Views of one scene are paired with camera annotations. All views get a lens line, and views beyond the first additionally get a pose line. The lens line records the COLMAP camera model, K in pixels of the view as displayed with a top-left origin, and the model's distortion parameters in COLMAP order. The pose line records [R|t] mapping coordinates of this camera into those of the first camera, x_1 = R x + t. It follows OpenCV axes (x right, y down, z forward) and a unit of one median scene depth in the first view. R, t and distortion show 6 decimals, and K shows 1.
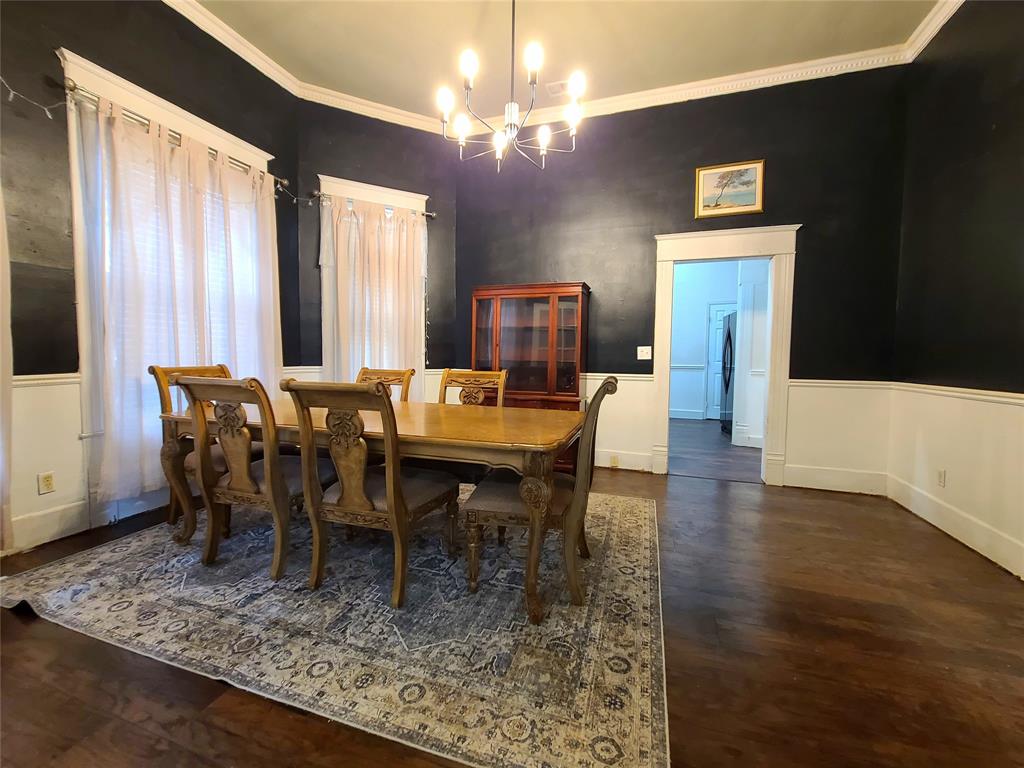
lens RADIAL K [[419.3, 0, 511.6], [0, 419.3, 377.7], [0, 0, 1]] dist [-0.001004, -0.000561]
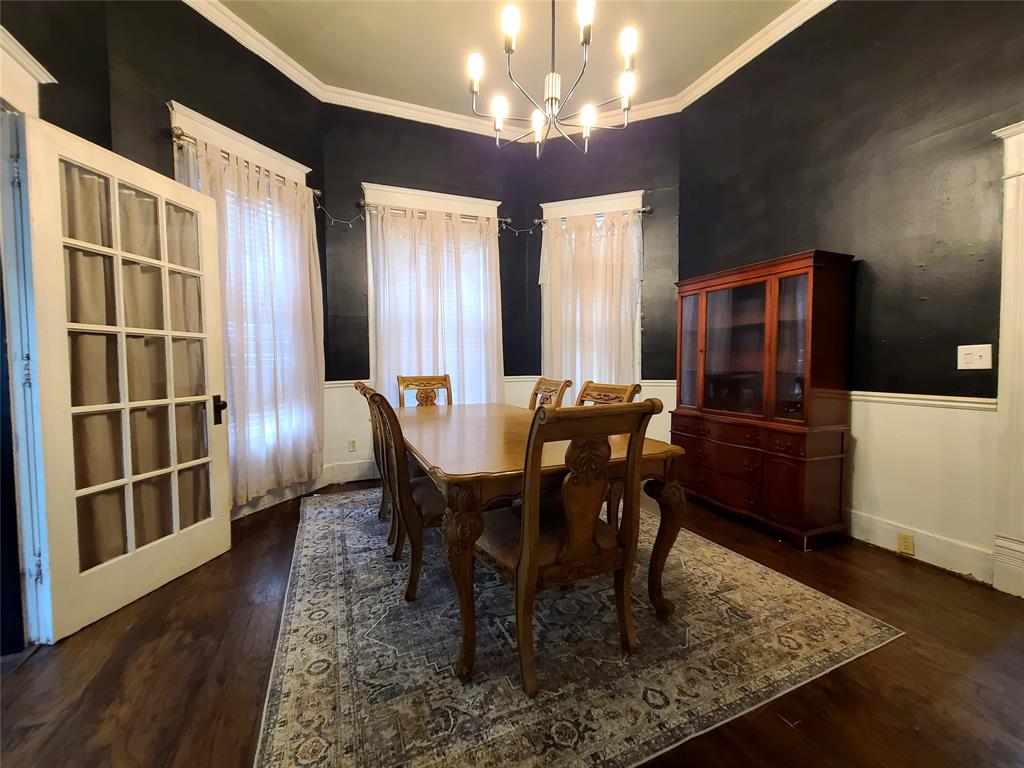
lens RADIAL K [[419.3, 0, 511.6], [0, 419.3, 377.7], [0, 0, 1]] dist [-0.001004, -0.000561]
pose [[0.665033, 0.013720, -0.746688, 0.612599], [-0.026209, 0.999644, -0.004974, -0.028332], [0.746354, 0.022878, 0.665156, 0.394537]]
